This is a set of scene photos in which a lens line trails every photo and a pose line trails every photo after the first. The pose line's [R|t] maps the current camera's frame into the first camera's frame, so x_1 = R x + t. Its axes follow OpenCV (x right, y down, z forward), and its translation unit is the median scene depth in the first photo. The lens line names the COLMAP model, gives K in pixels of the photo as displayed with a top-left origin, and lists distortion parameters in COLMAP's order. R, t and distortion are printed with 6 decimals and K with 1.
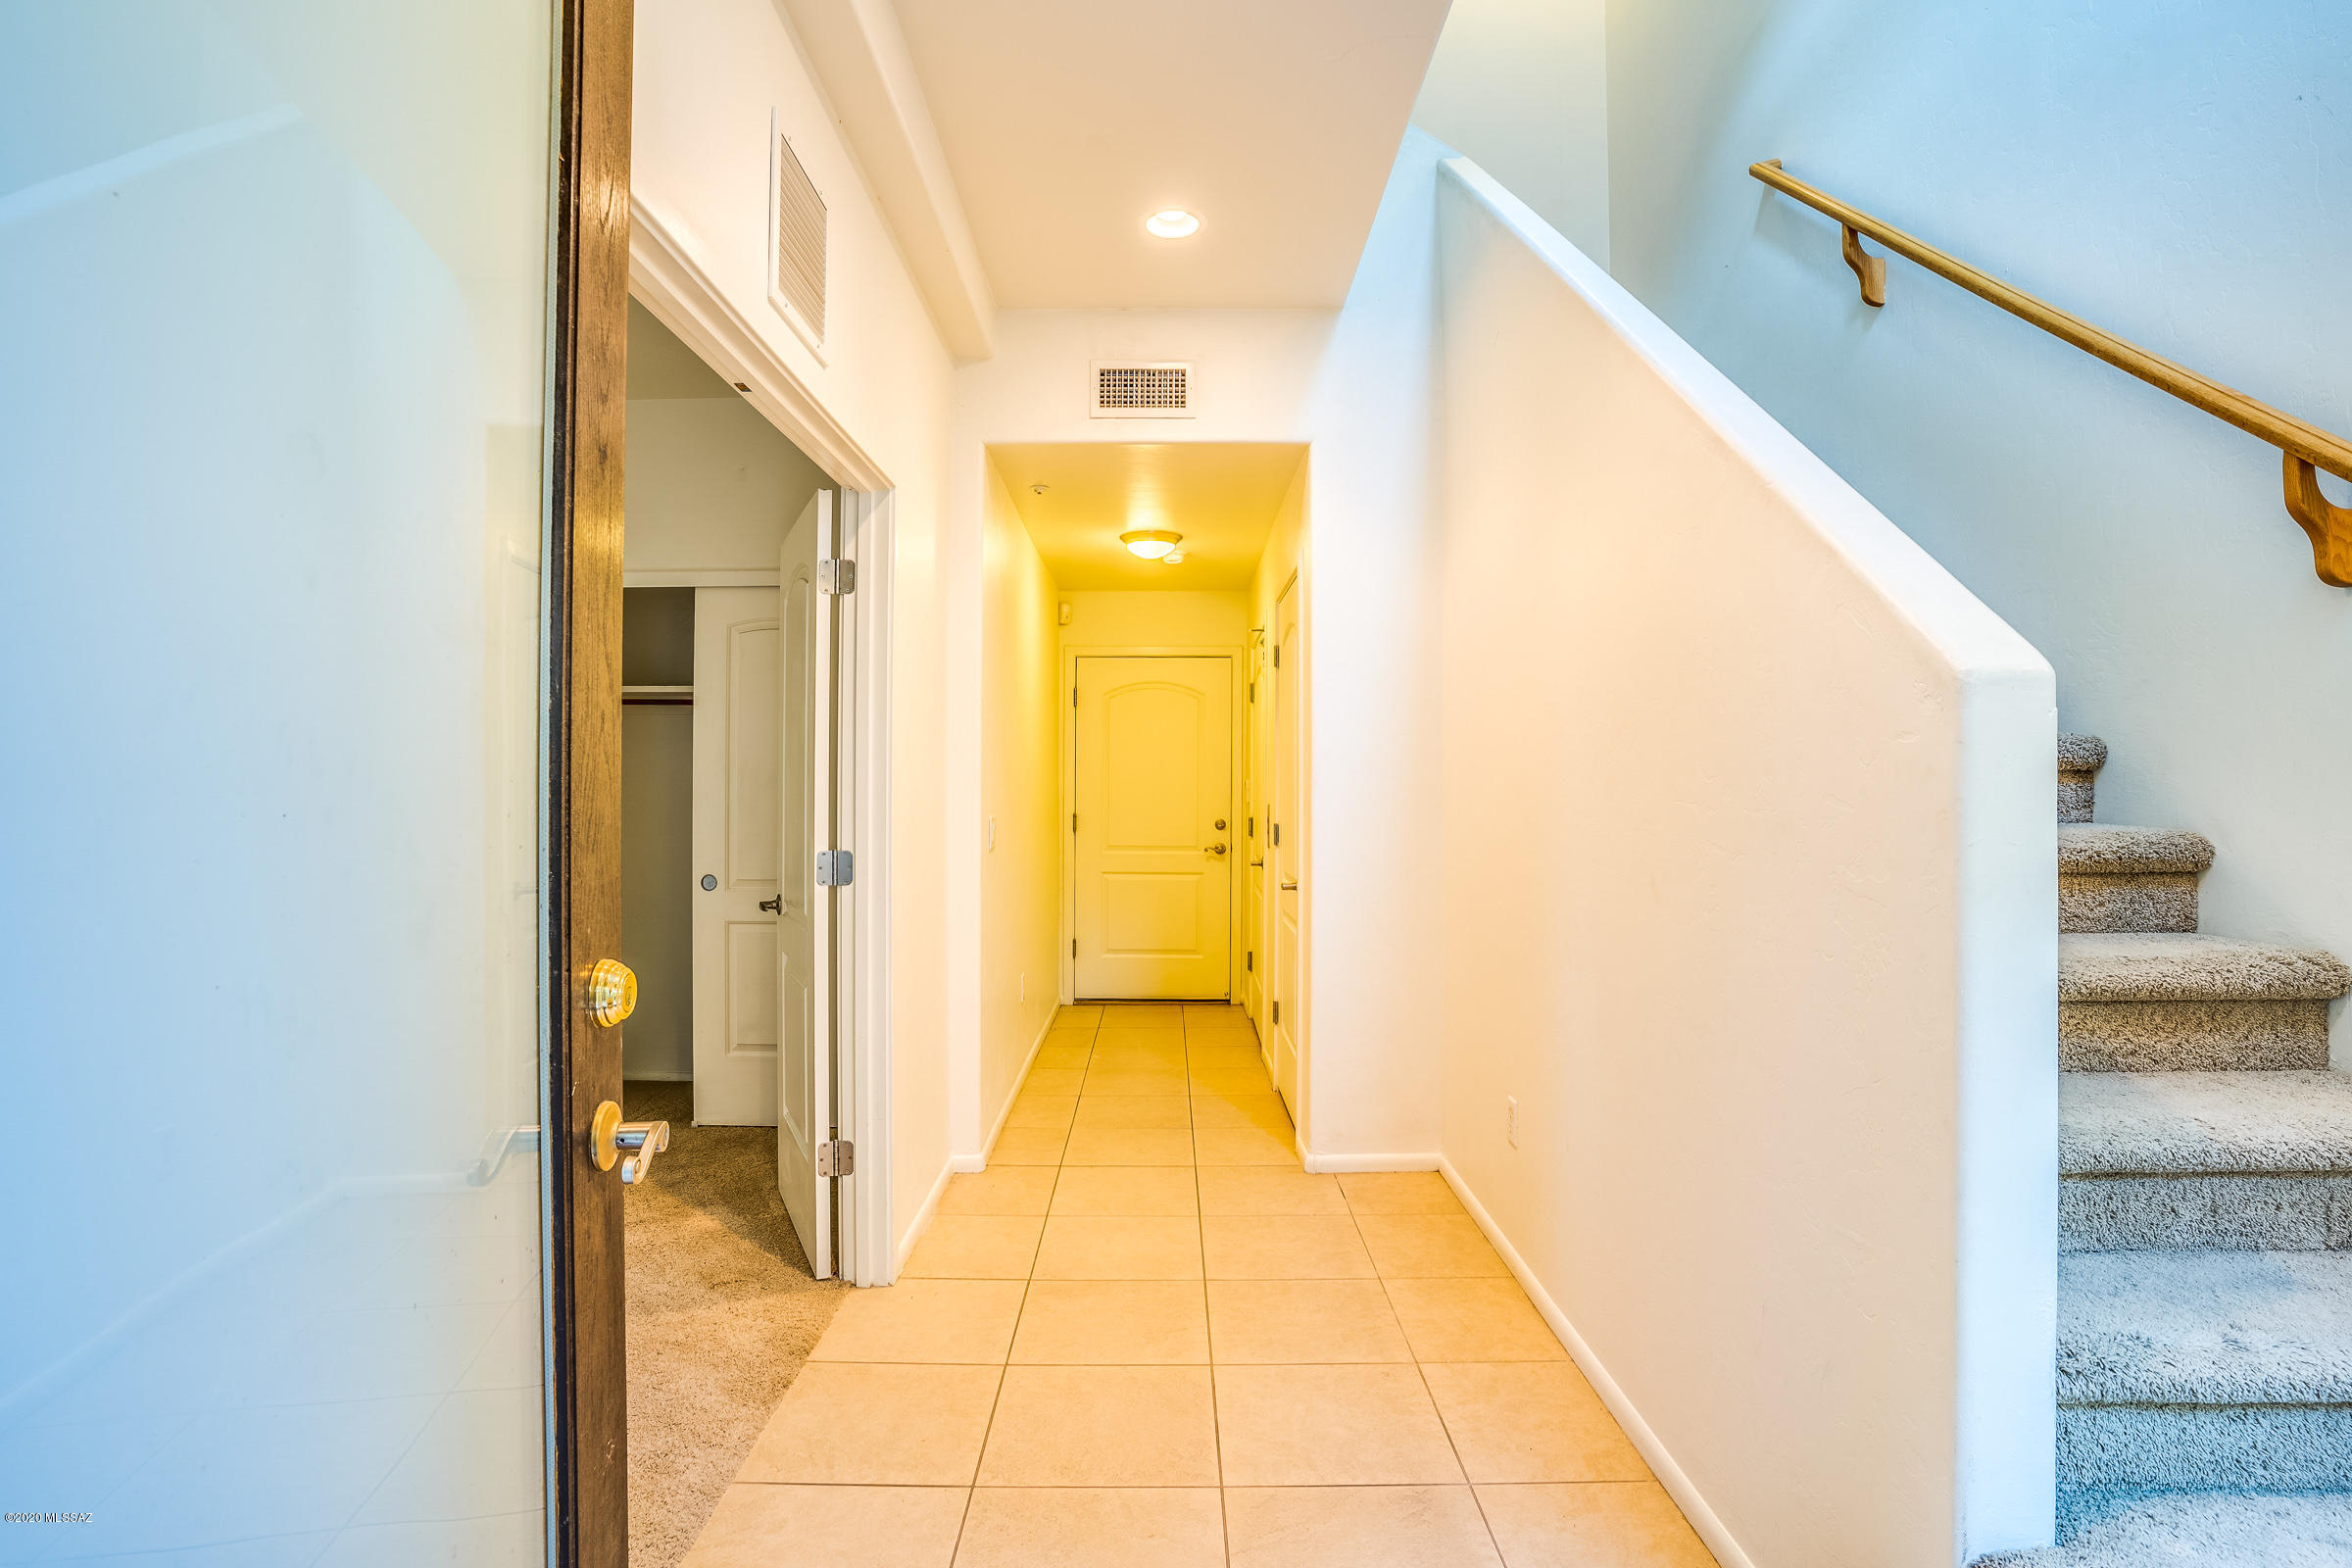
lens RADIAL K [[1167.4, 0, 1174.8], [0, 1167.4, 785.6], [0, 0, 1]] dist [-0.073112, 0.033768]
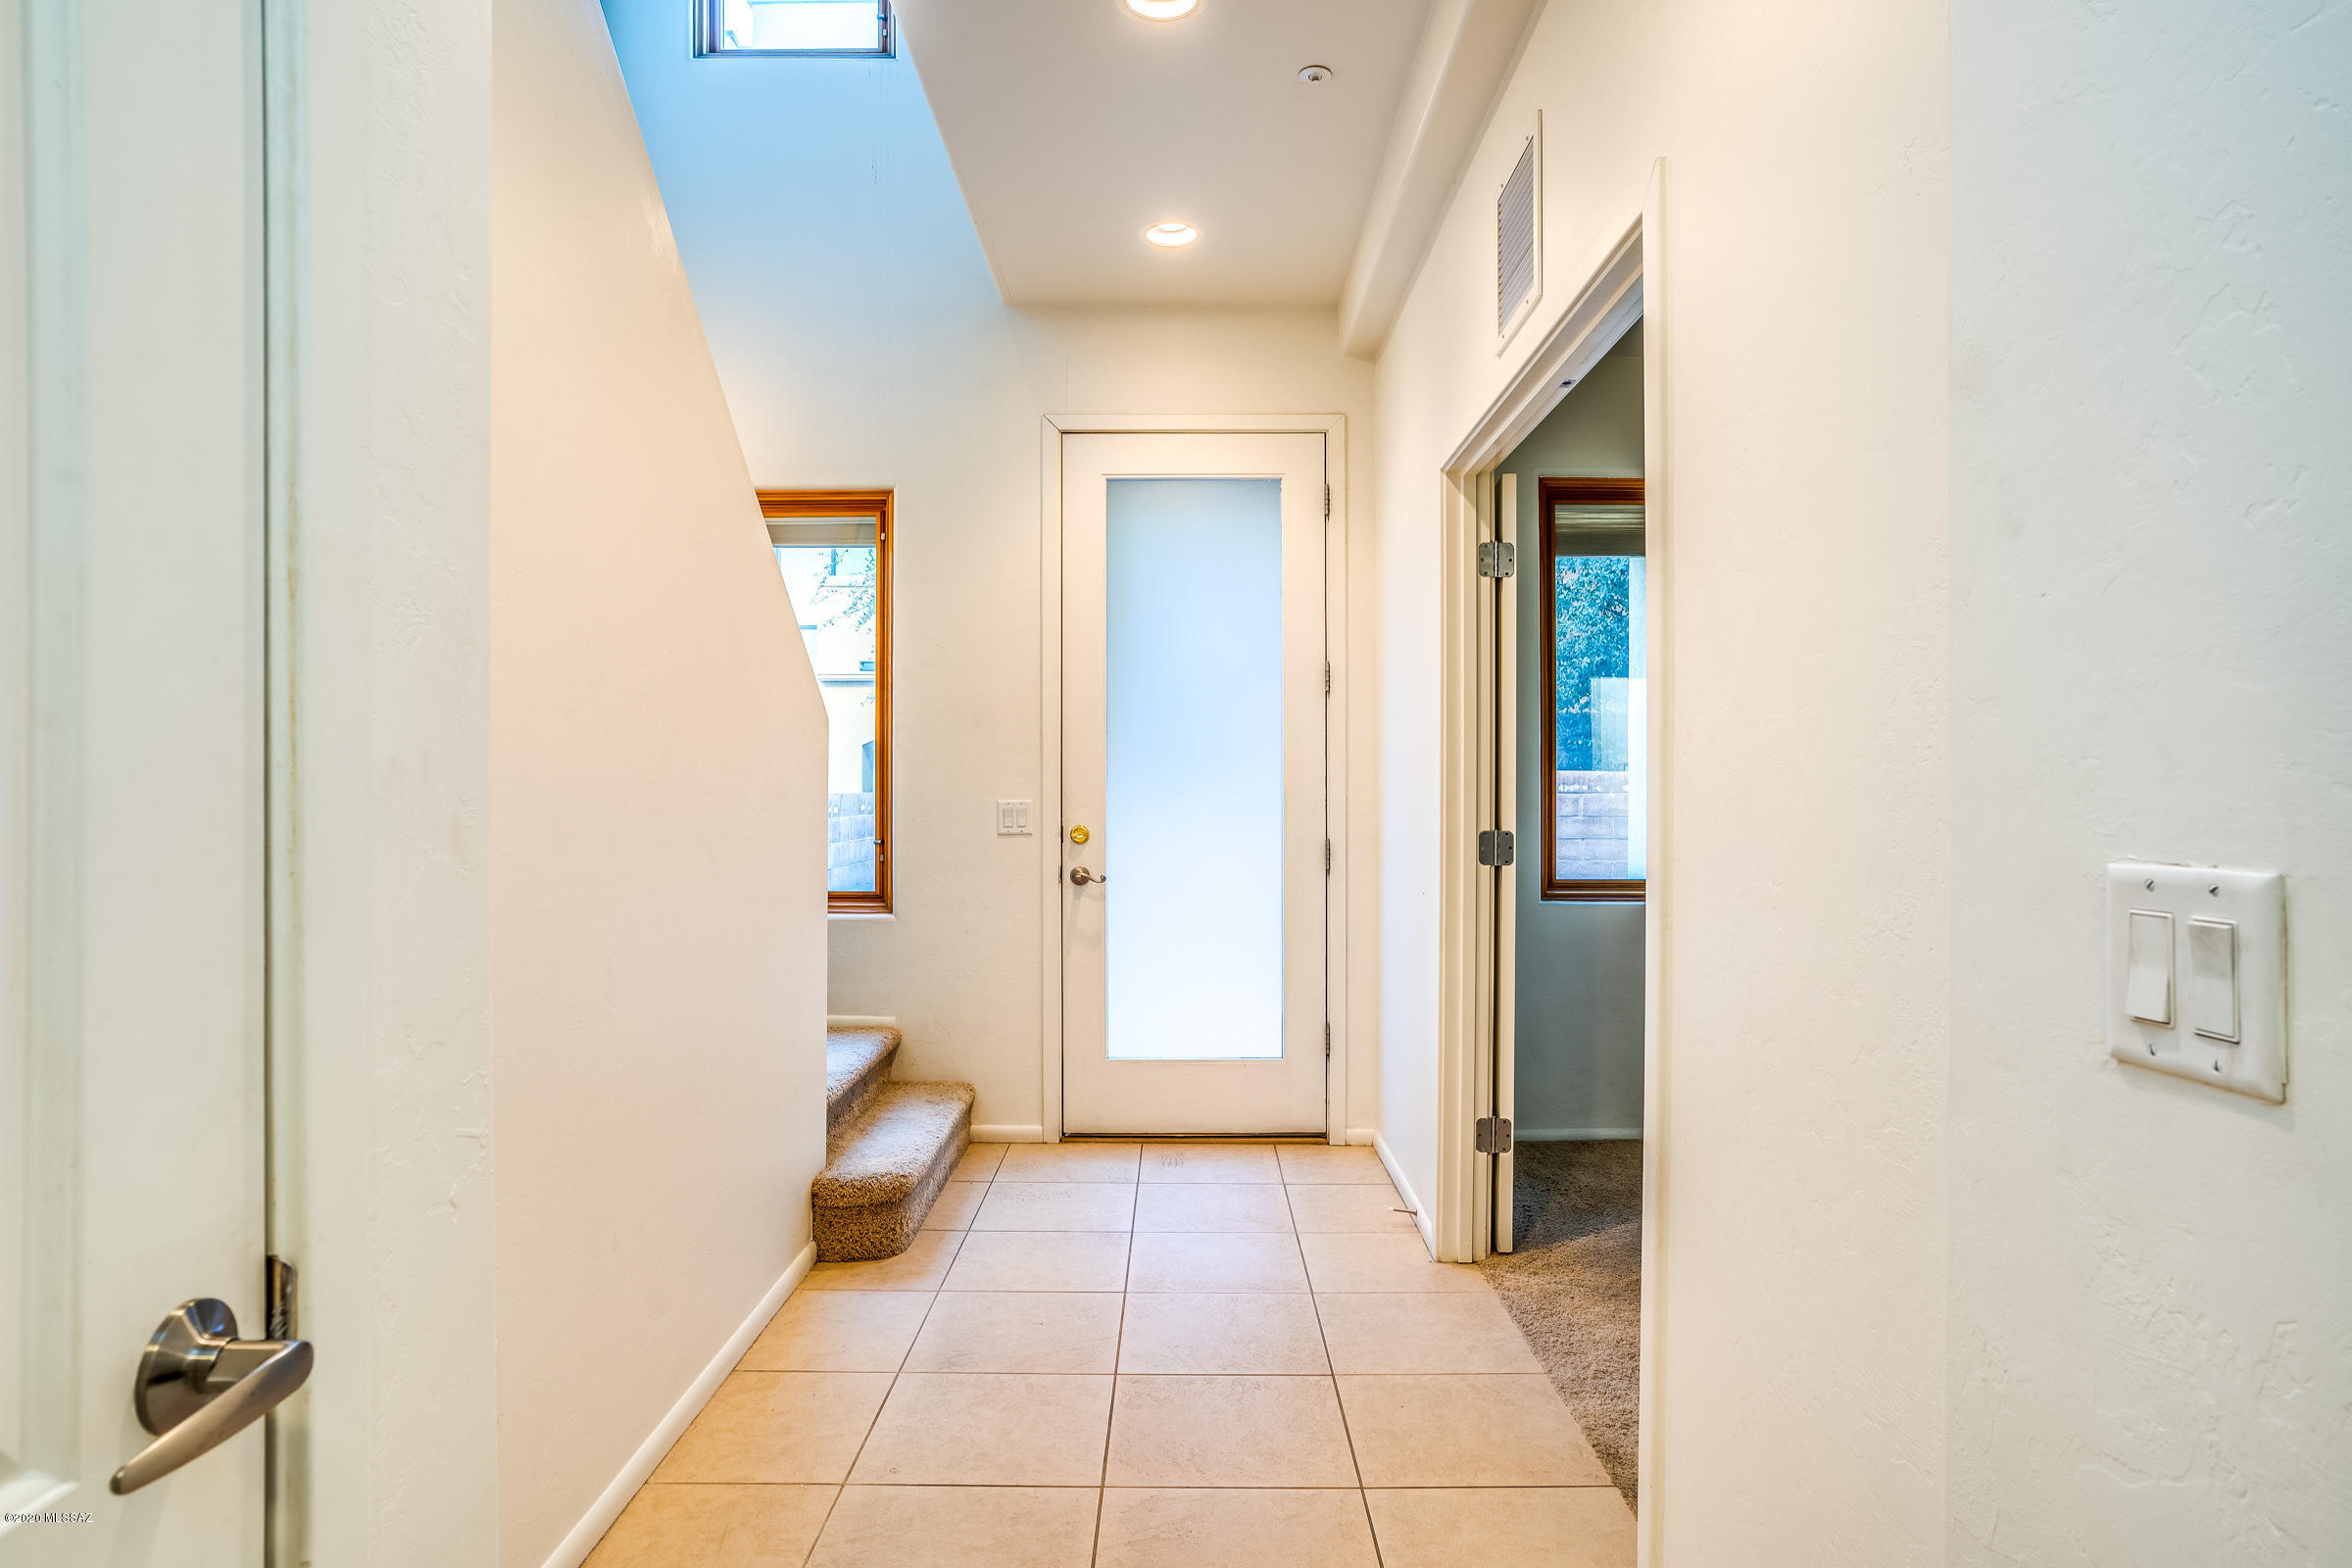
lens RADIAL K [[1327.7, 0, 1182.2], [0, 1327.7, 800.1], [0, 0, 1]] dist [-0.004154, -0.000136]
pose [[-0.999928, -0.004024, 0.011262, -0.022755], [-0.003927, 0.999955, 0.008616, 0.017012], [-0.011296, 0.008571, -0.999899, 1.408598]]
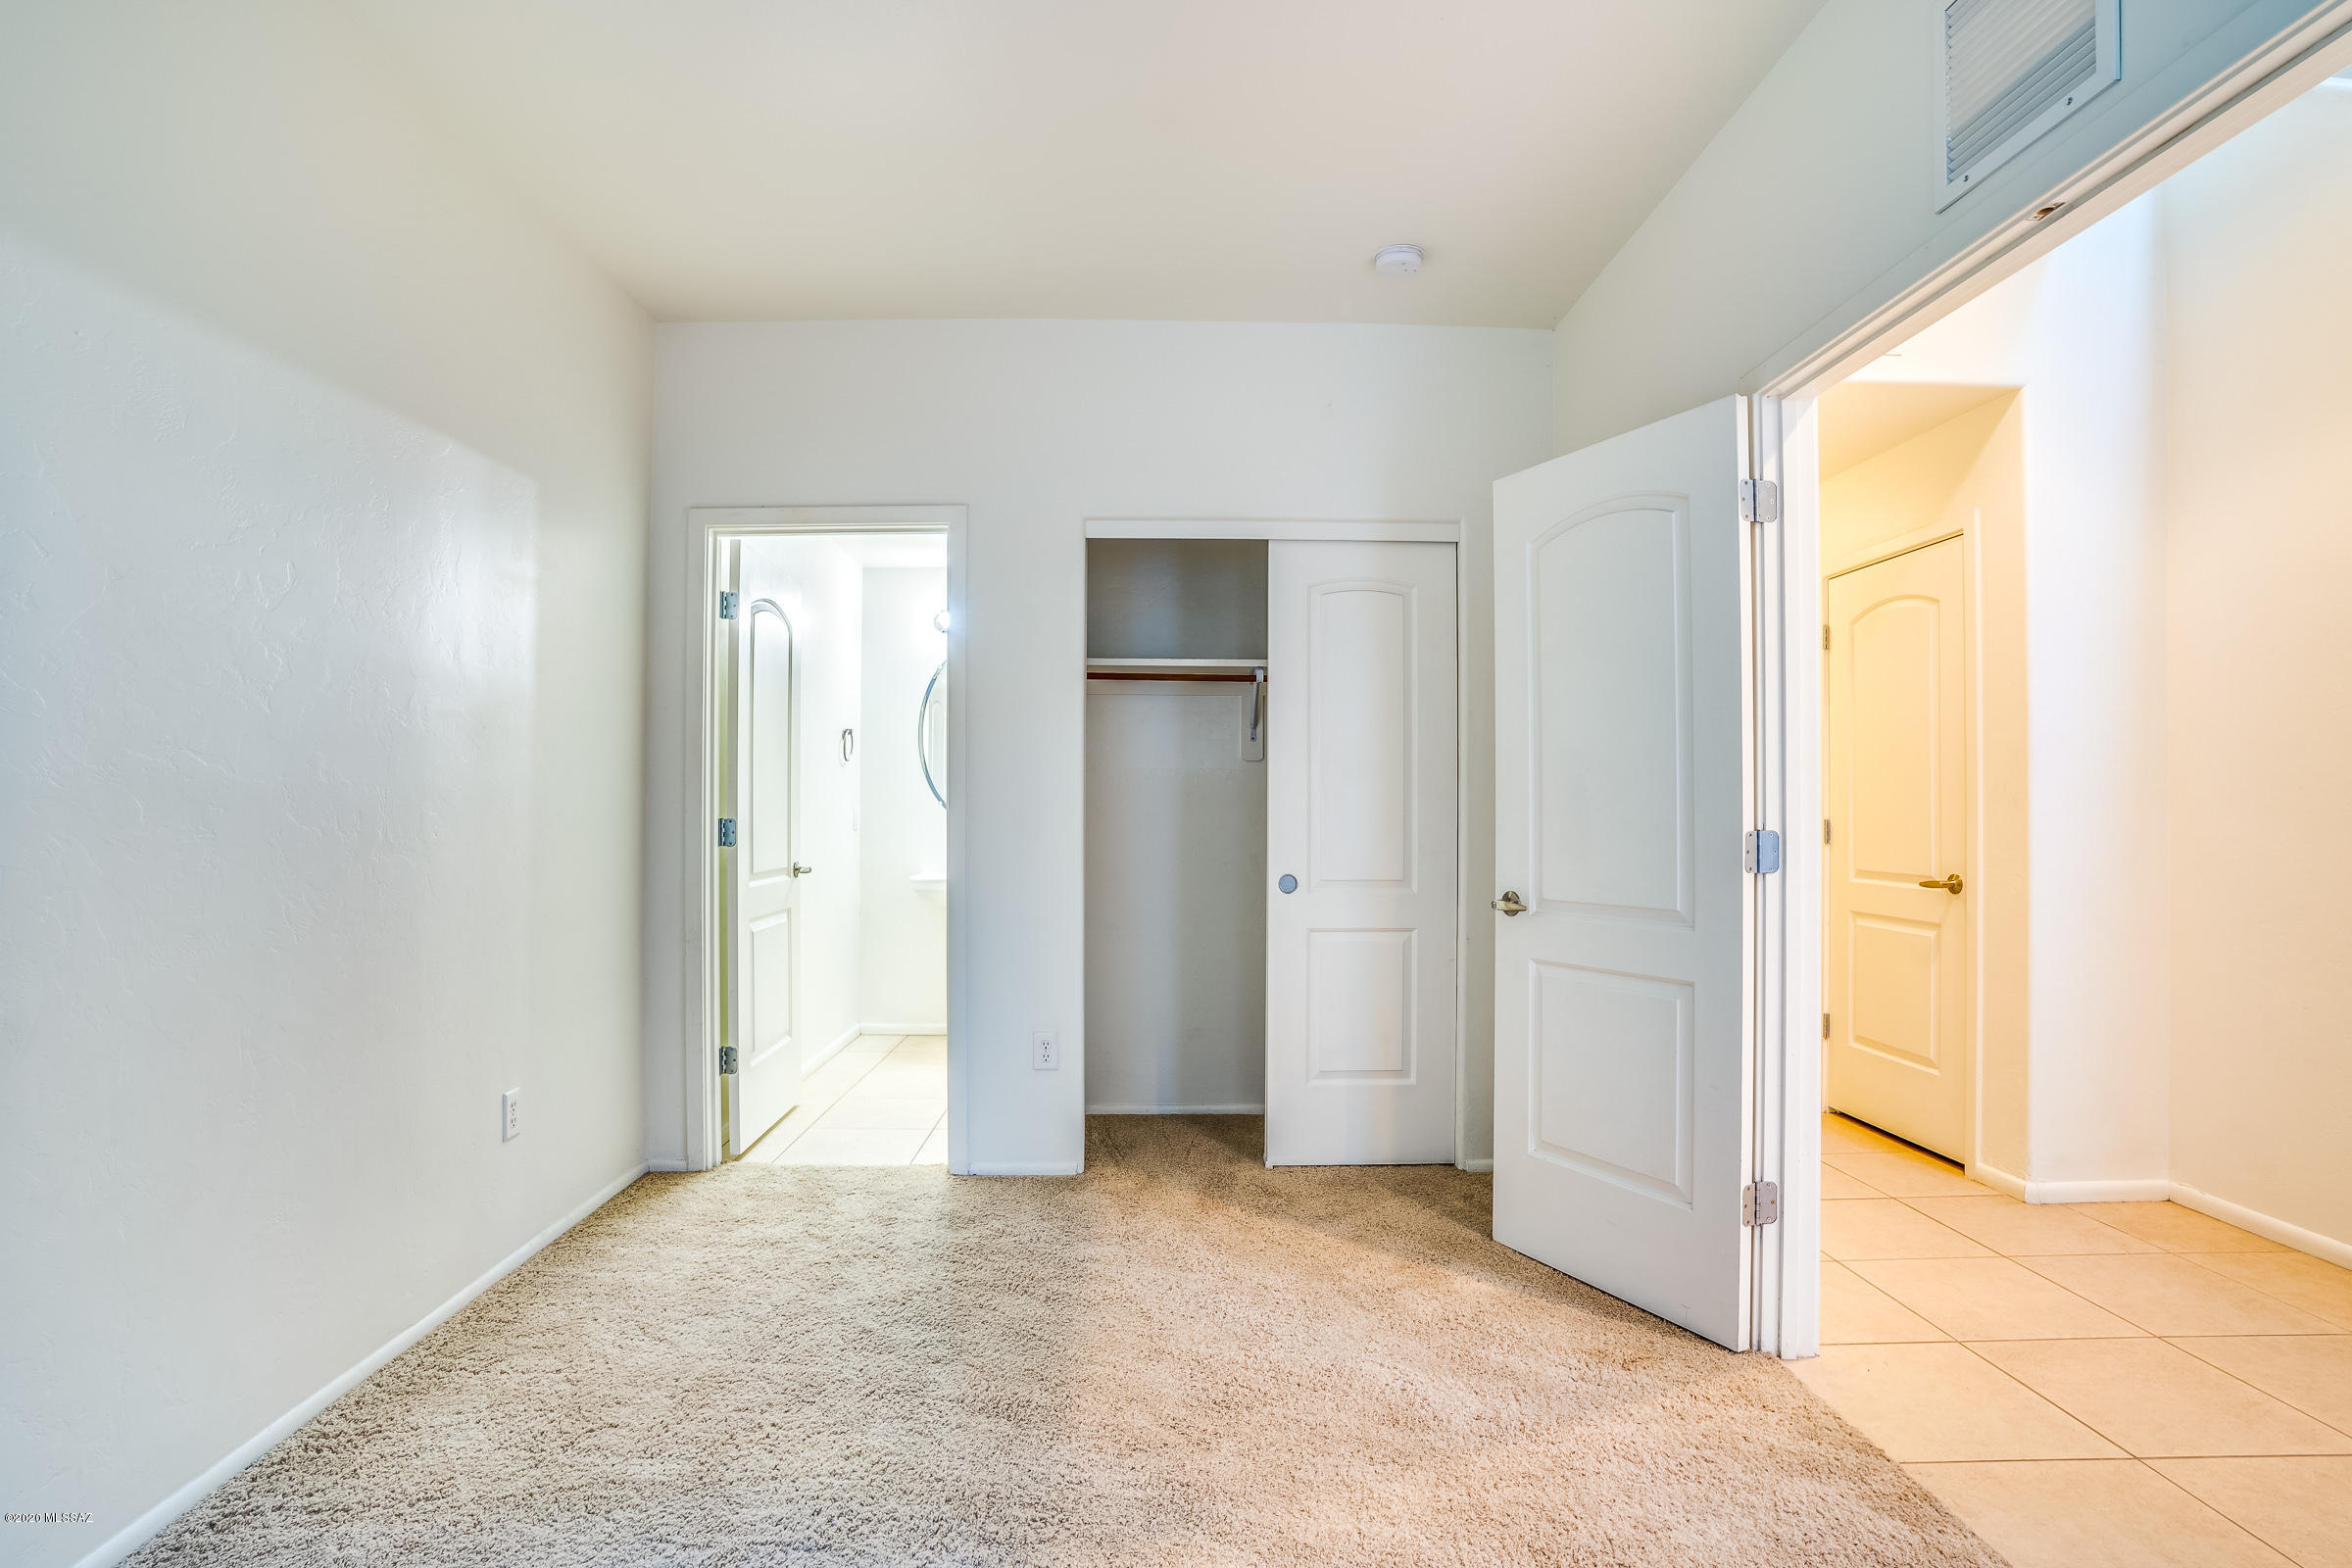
lens RADIAL K [[1178.4, 0, 1173.4], [0, 1178.4, 794.9], [0, 0, 1]] dist [-0.080577, 0.040417]
pose [[0.999858, -0.000395, 0.016825, -0.616118], [0.000600, 0.999926, -0.012134, 0.035041], [-0.016819, 0.012142, 0.999785, 0.152265]]
